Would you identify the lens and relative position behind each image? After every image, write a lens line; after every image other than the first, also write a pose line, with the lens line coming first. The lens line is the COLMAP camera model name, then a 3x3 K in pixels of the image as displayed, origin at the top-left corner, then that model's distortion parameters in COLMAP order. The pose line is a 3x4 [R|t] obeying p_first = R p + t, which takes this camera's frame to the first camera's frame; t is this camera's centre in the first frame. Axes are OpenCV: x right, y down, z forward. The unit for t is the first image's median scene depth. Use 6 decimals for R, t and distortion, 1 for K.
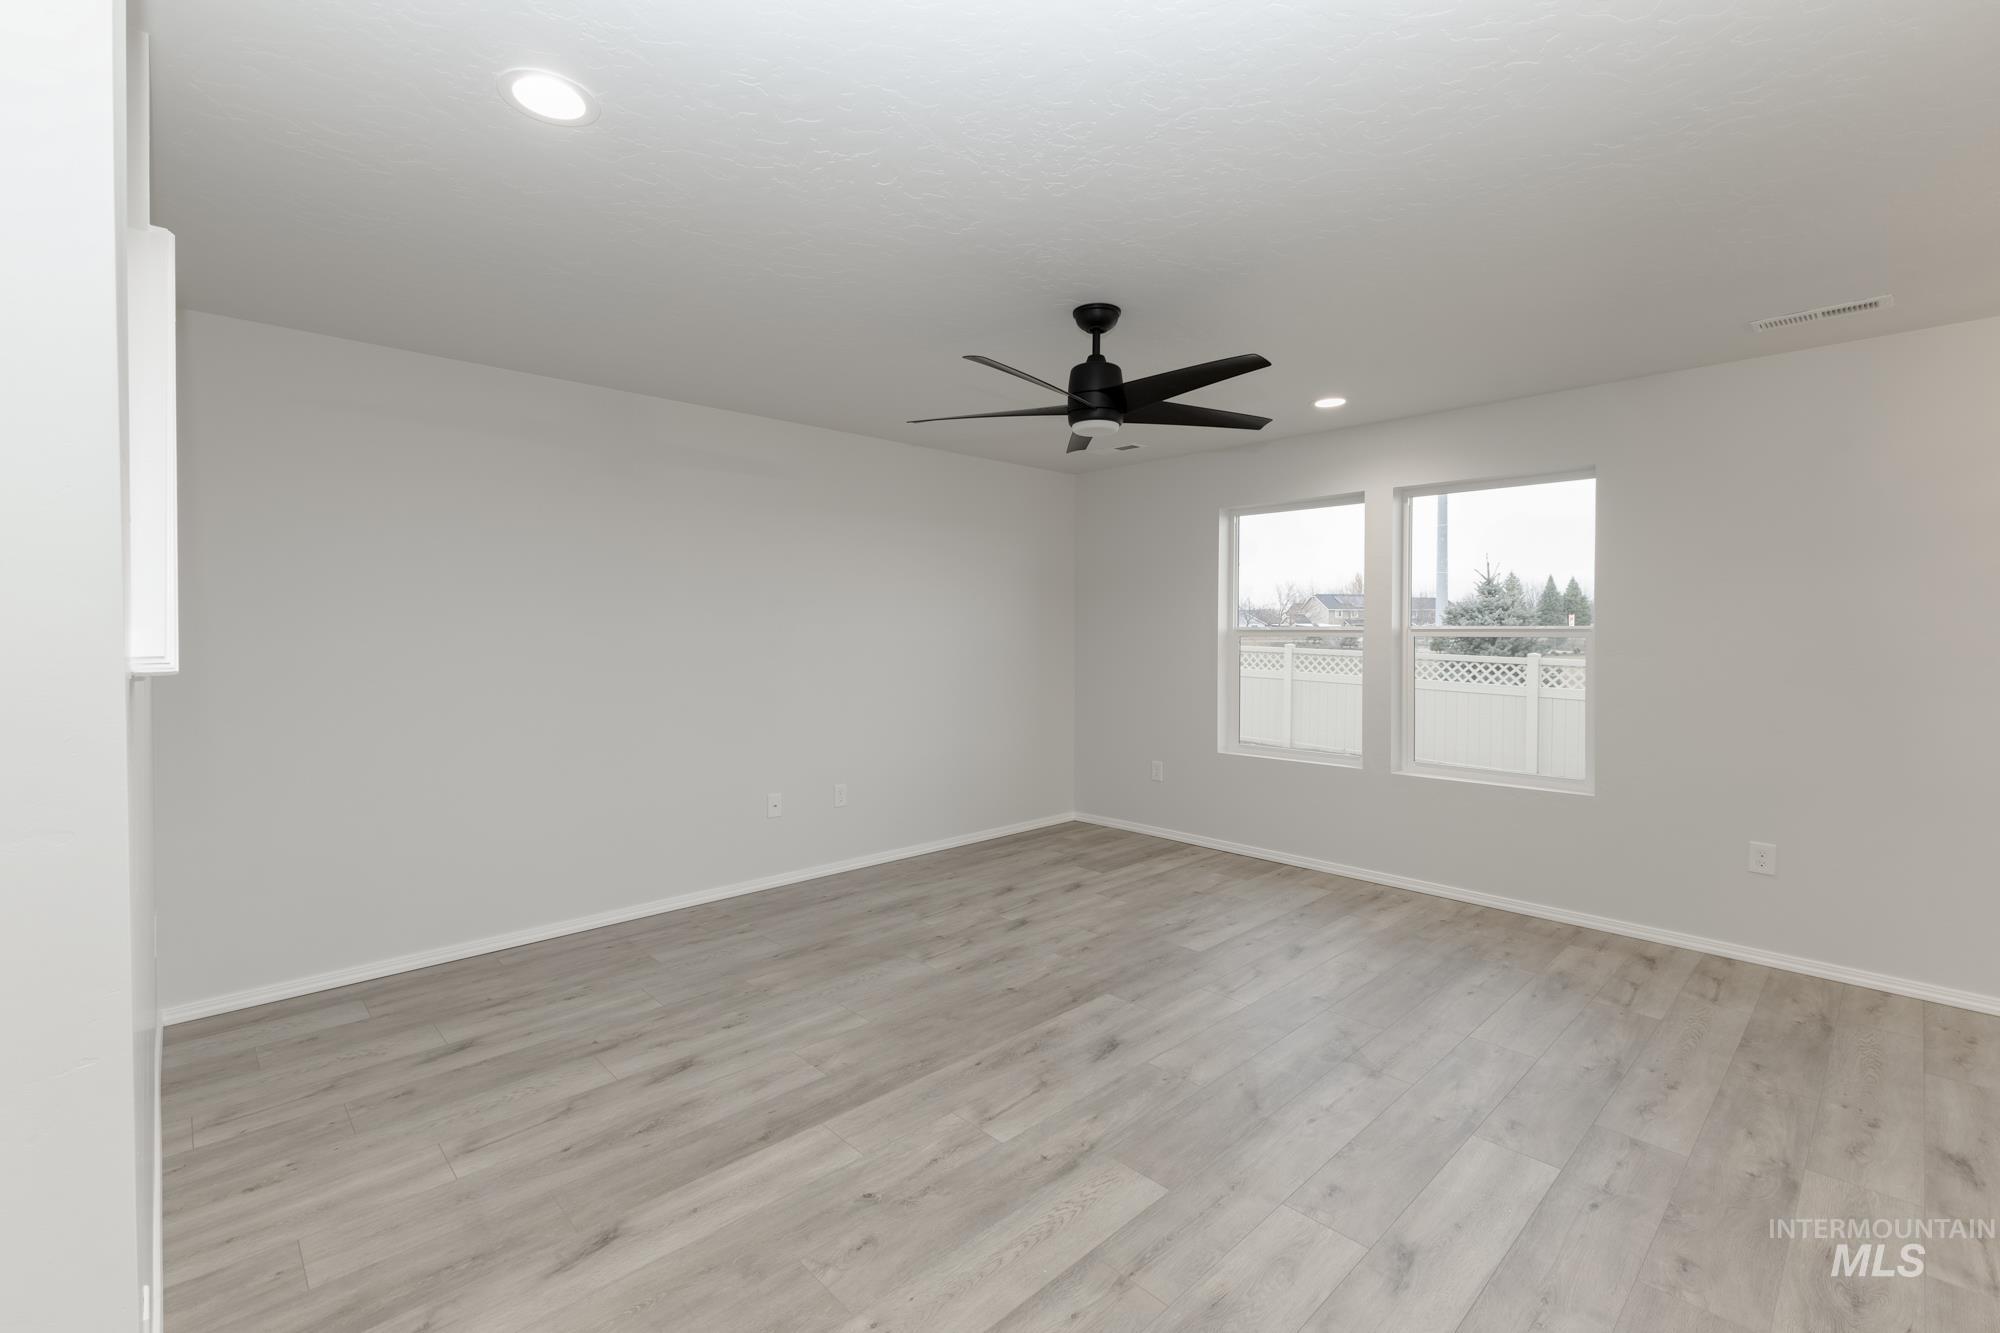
lens RADIAL K [[853.6, 0, 994.8], [0, 853.6, 645.3], [0, 0, 1]] dist [0.007102, -0.000445]
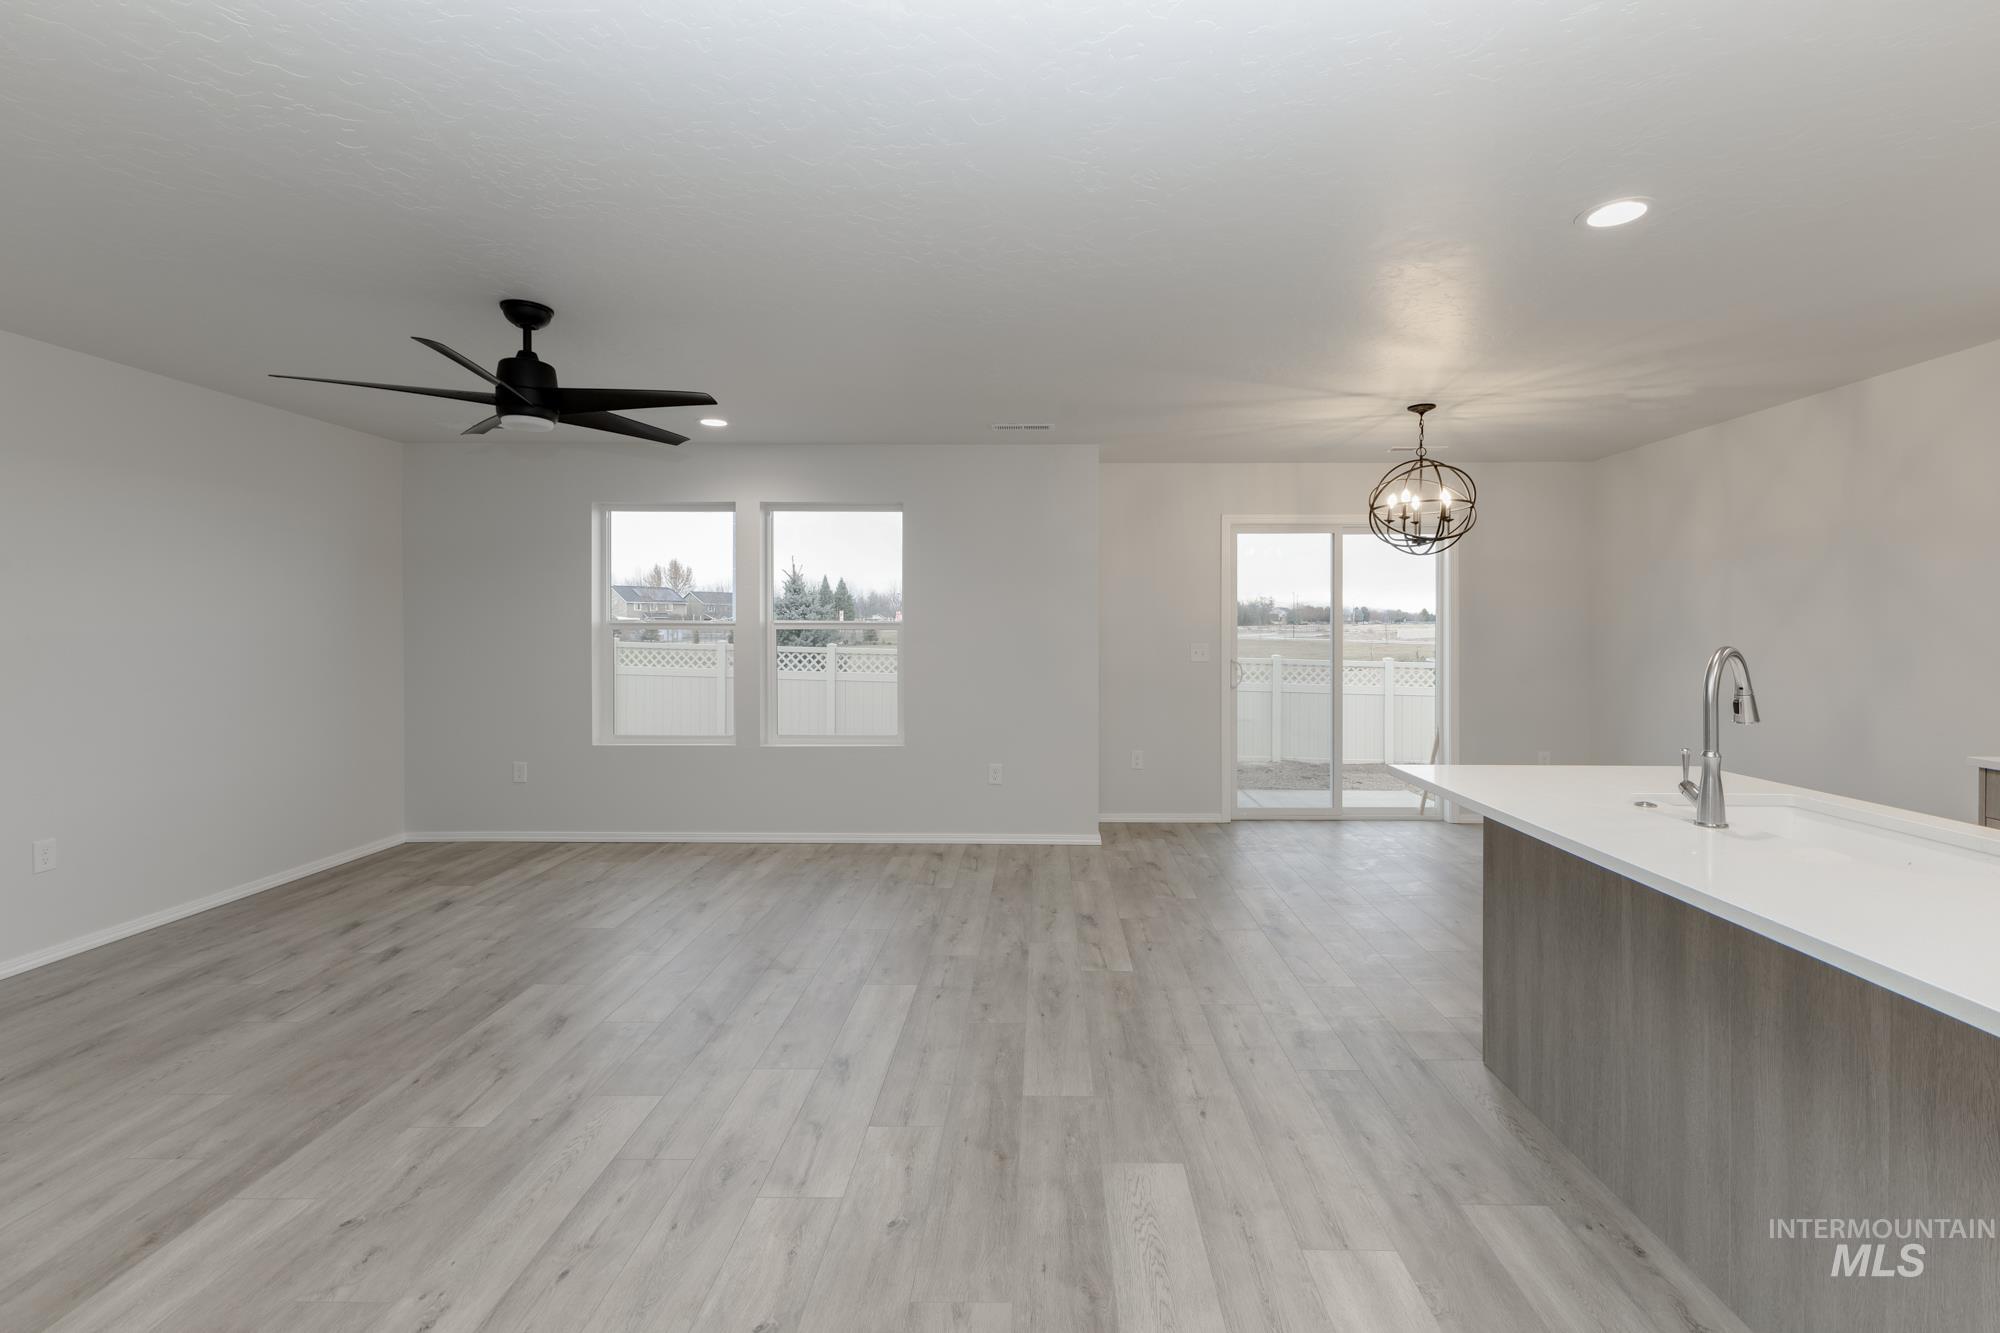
lens RADIAL K [[872.6, 0, 1026.1], [0, 872.6, 655.0], [0, 0, 1]] dist [0.002262, 0.000389]
pose [[0.696100, -0.023083, 0.717573, -0.192467], [0.009829, 0.999696, 0.022624, 0.002015], [-0.717877, -0.008696, 0.696115, -0.127591]]
